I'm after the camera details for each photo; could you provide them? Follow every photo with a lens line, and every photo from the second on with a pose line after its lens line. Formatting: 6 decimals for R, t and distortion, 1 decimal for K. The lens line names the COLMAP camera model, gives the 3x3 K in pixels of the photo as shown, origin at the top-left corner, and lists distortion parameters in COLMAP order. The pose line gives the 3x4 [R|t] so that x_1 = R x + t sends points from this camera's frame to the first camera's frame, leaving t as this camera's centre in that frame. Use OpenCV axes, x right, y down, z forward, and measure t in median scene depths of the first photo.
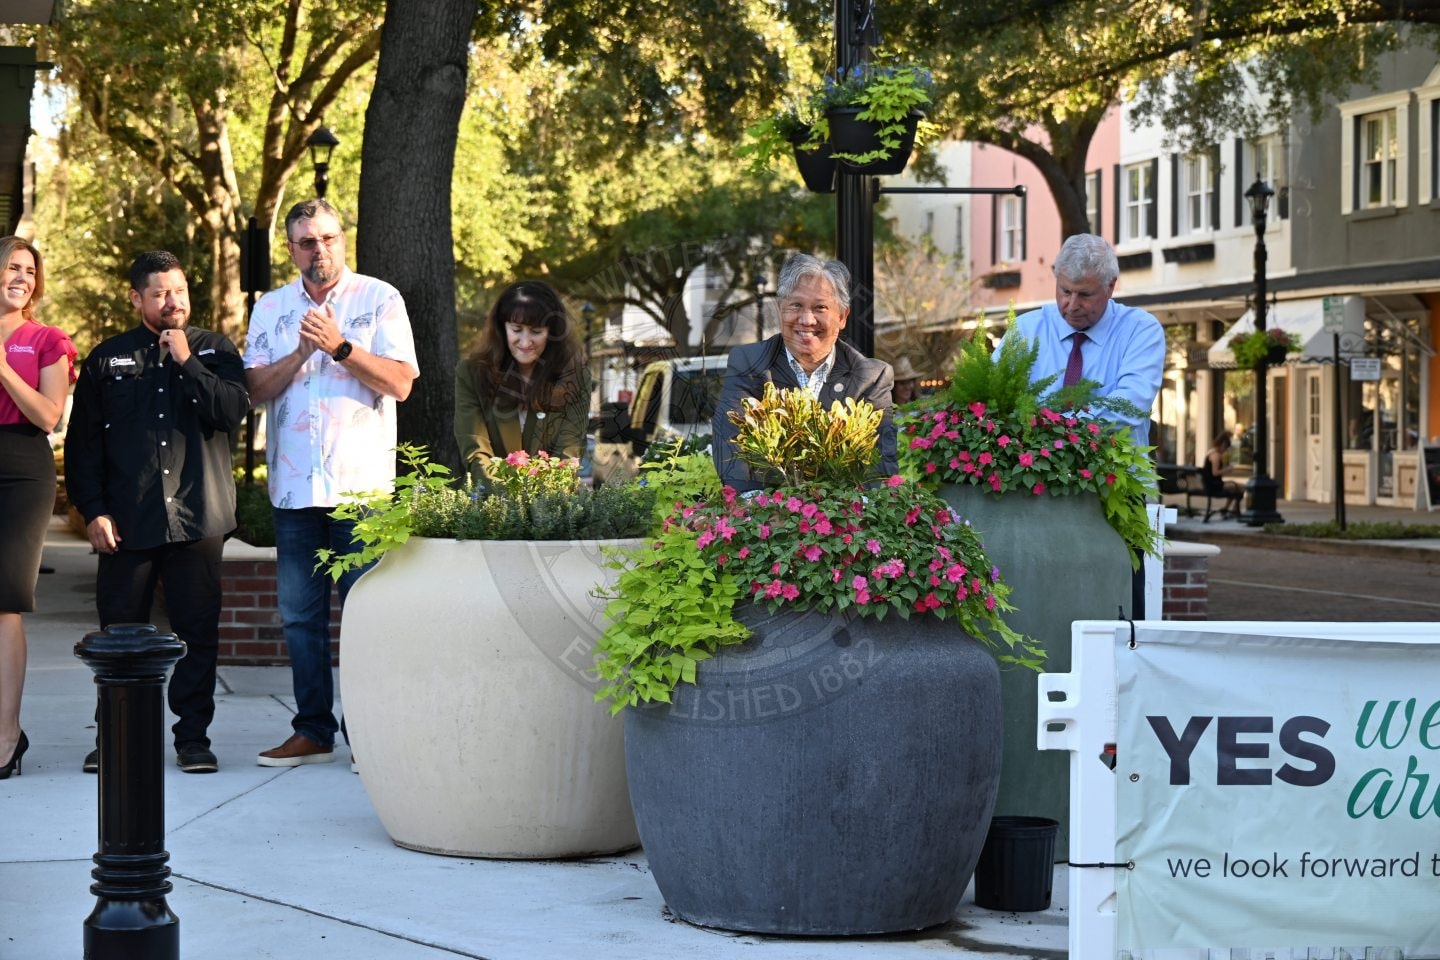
lens RADIAL K [[3235.9, 0, 720.0], [0, 3235.9, 480.0], [0, 0, 1]] dist [-0.001368, 0.064372]
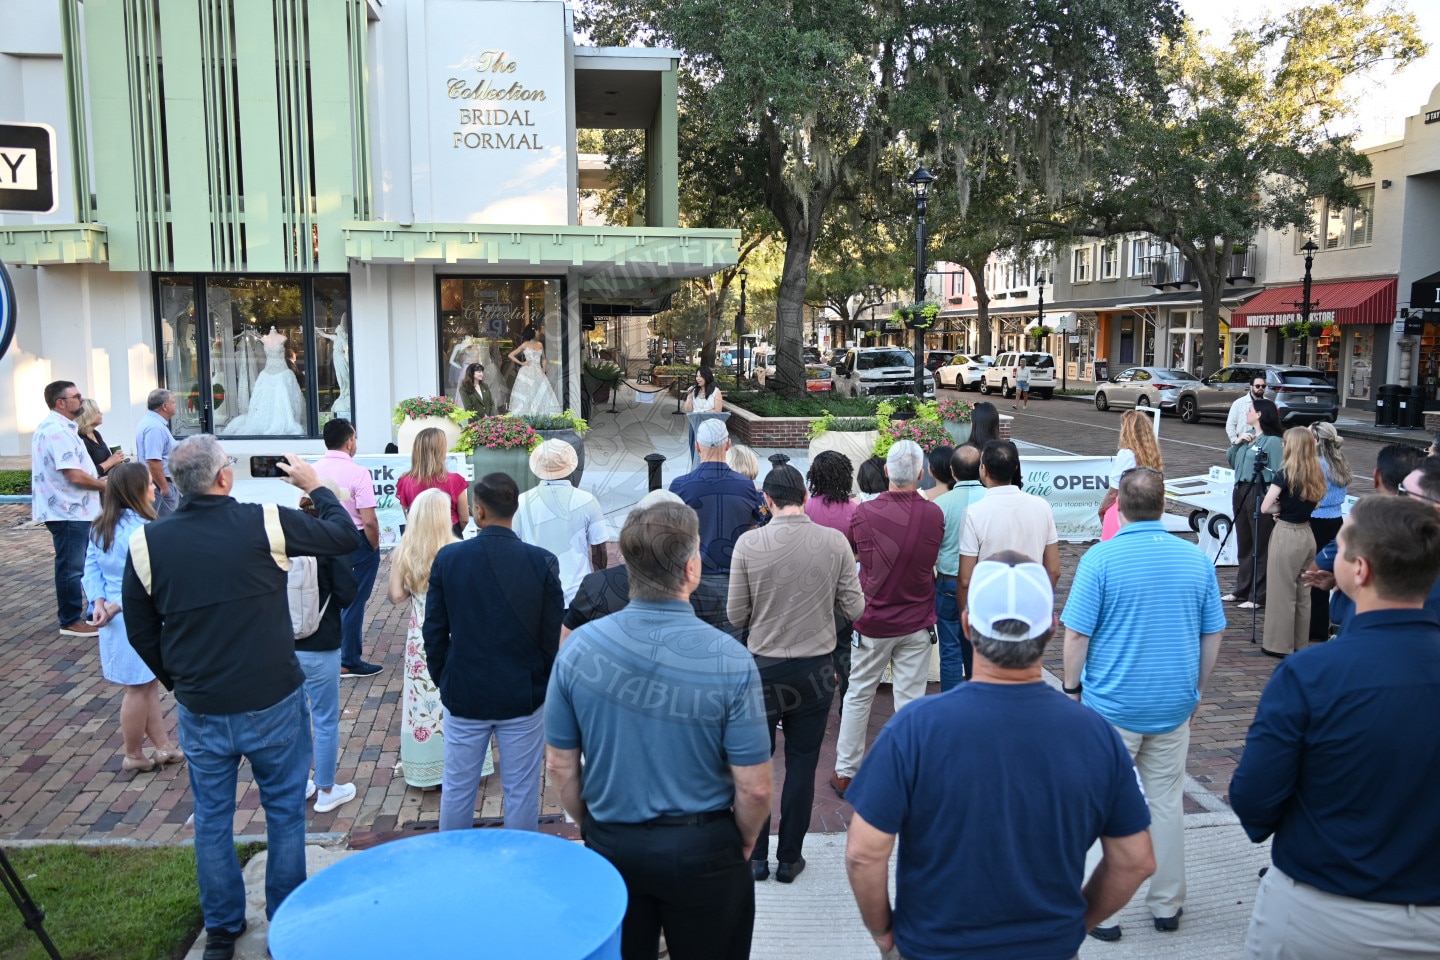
lens RADIAL K [[1138.6, 0, 720.0], [0, 1138.6, 480.0], [0, 0, 1]] dist [-0.003166, -0.006051]
pose [[0.993478, 0.009634, -0.113618, -0.015123], [0.002708, 0.994150, 0.107973, -0.021843], [0.113994, -0.107576, 0.987640, -0.155944]]
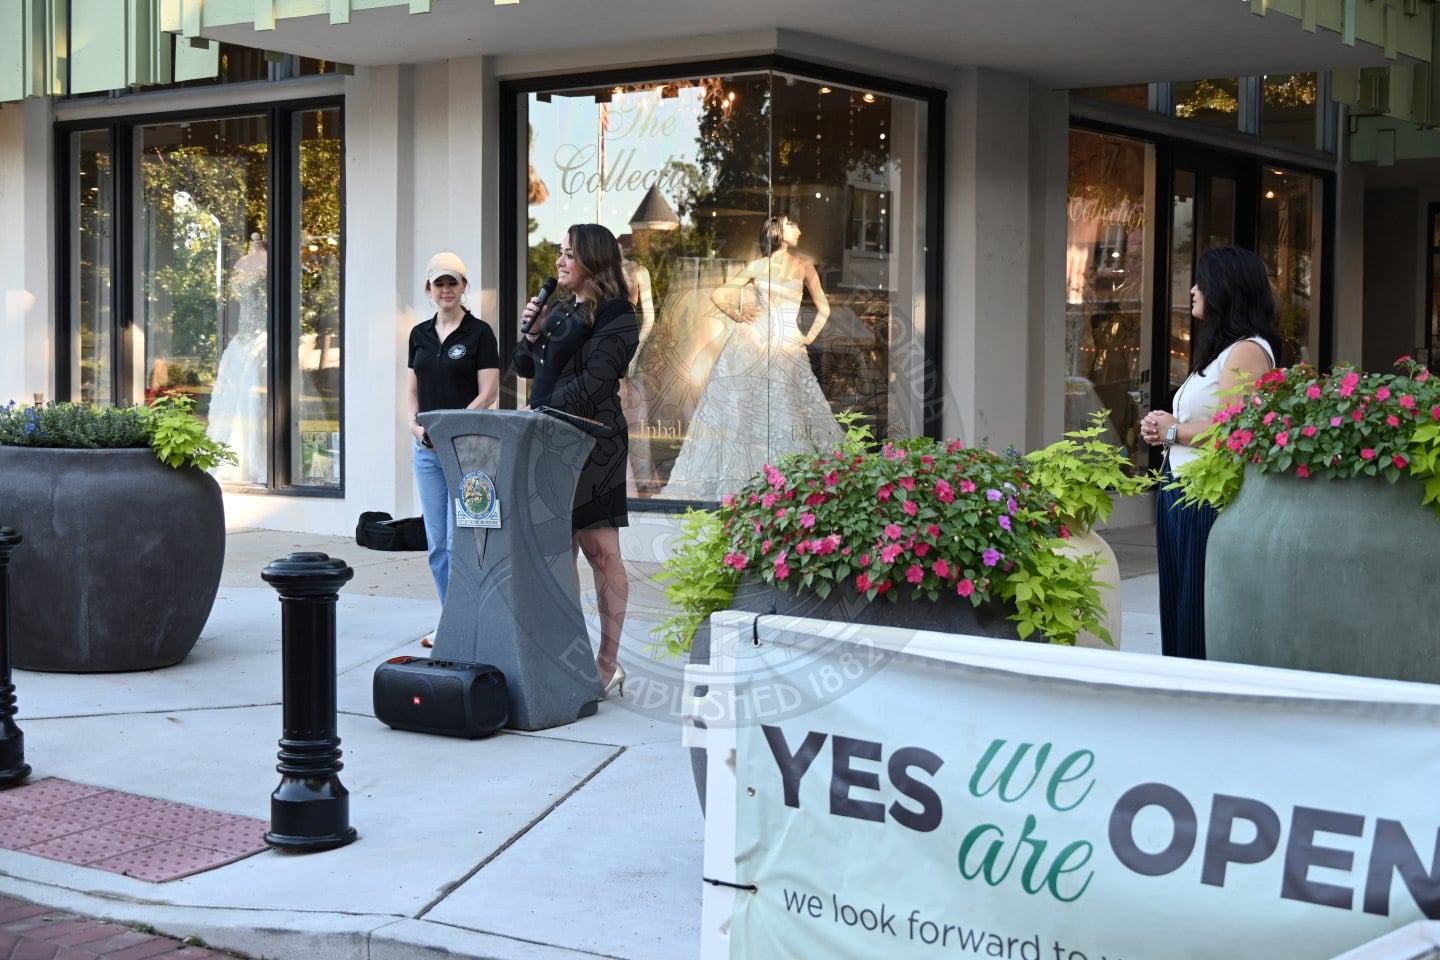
lens RADIAL K [[2111.2, 0, 720.0], [0, 2111.2, 480.0], [0, 0, 1]] dist [-0.001277, -0.008352]
pose [[0.694588, 0.038679, -0.718367, 0.105803], [-0.020690, 0.999215, 0.033795, -0.002546], [0.719110, -0.008611, 0.694843, 0.117007]]
